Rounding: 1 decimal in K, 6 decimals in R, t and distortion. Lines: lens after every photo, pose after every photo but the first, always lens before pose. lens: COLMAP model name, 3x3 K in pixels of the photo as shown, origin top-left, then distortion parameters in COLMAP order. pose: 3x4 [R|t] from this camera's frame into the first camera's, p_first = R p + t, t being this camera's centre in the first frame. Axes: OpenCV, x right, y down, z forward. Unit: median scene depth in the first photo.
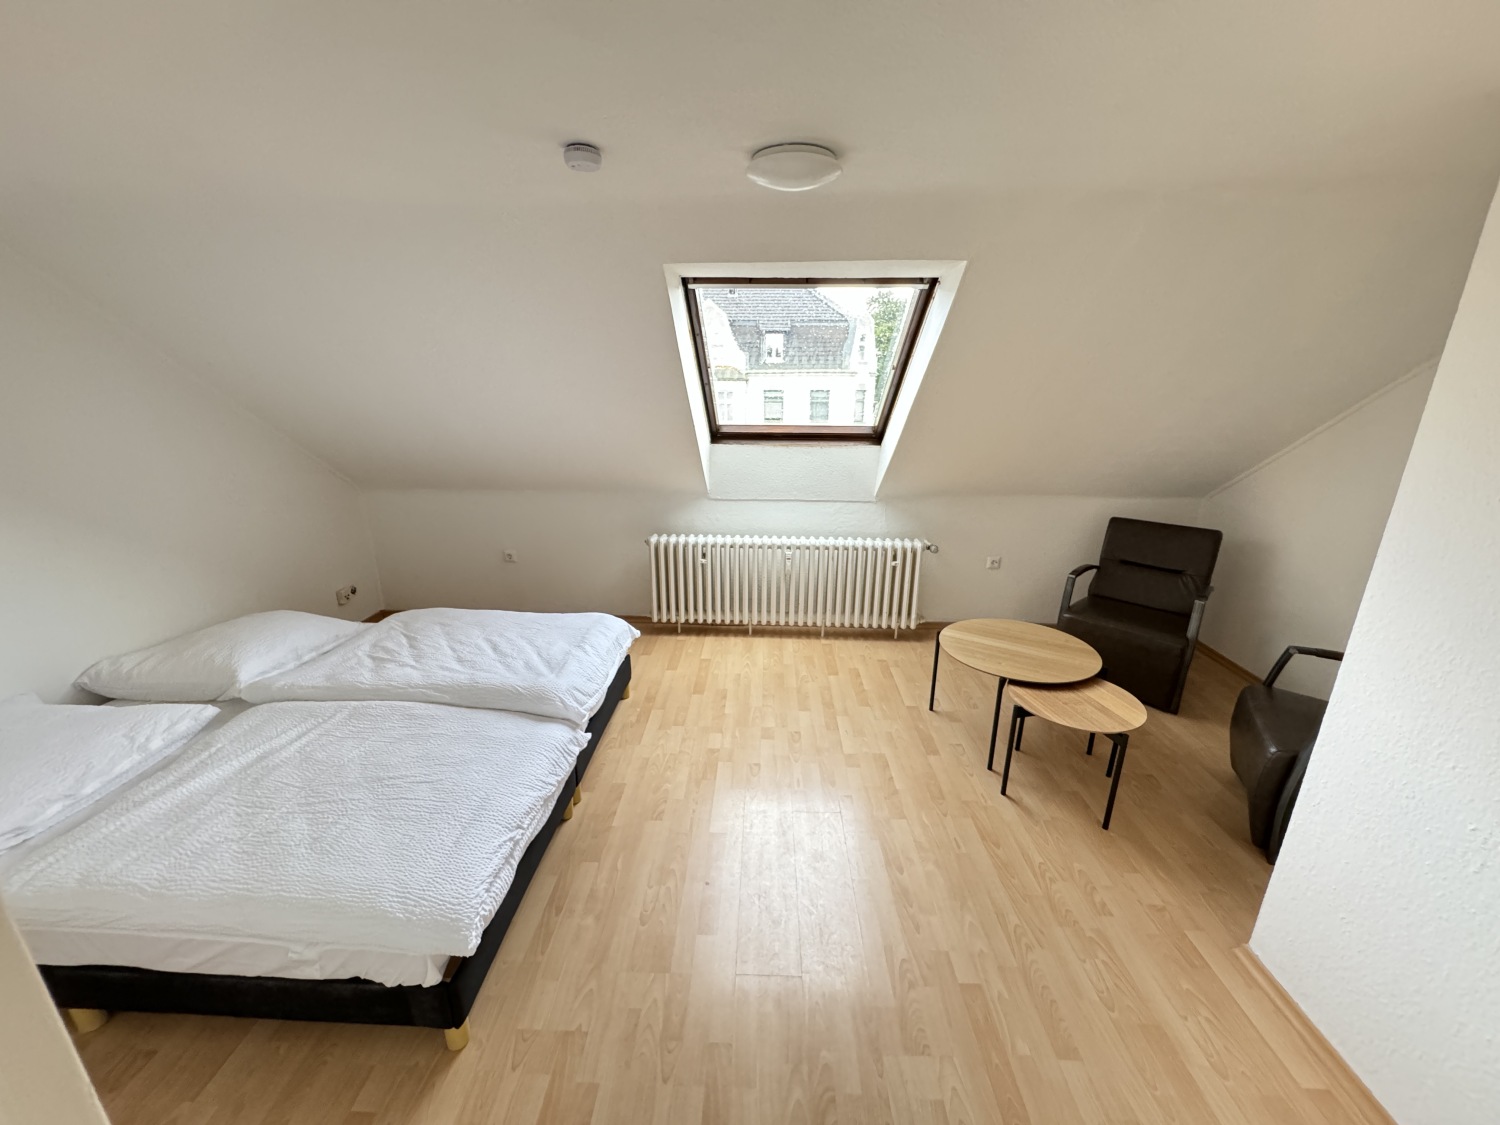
lens RADIAL K [[592.7, 0, 750.0], [0, 592.7, 562.5], [0, 0, 1]] dist [0.001435, 0.000299]
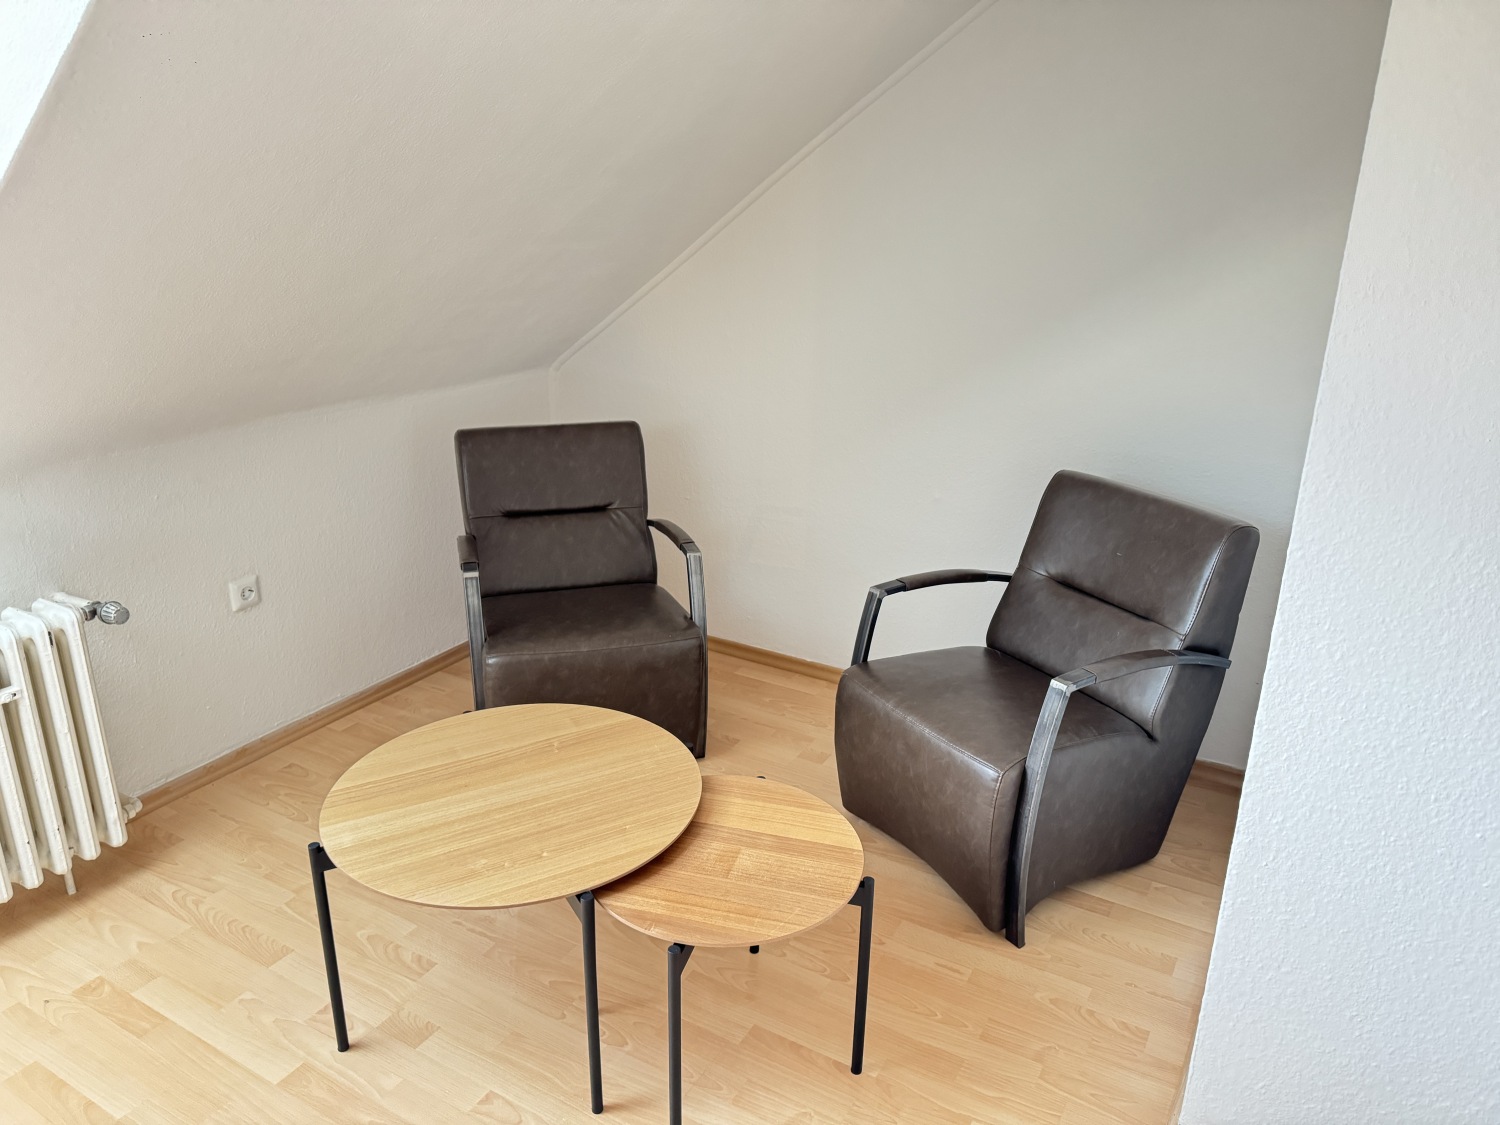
lens RADIAL K [[1071.4, 0, 750.0], [0, 1071.4, 562.5], [0, 0, 1]] dist [0.005664, -0.000478]
pose [[0.479095, -0.284647, 0.830327, -0.029992], [0.246109, 0.951576, 0.184209, -0.083686], [-0.842554, 0.116097, 0.525950, 0.389532]]
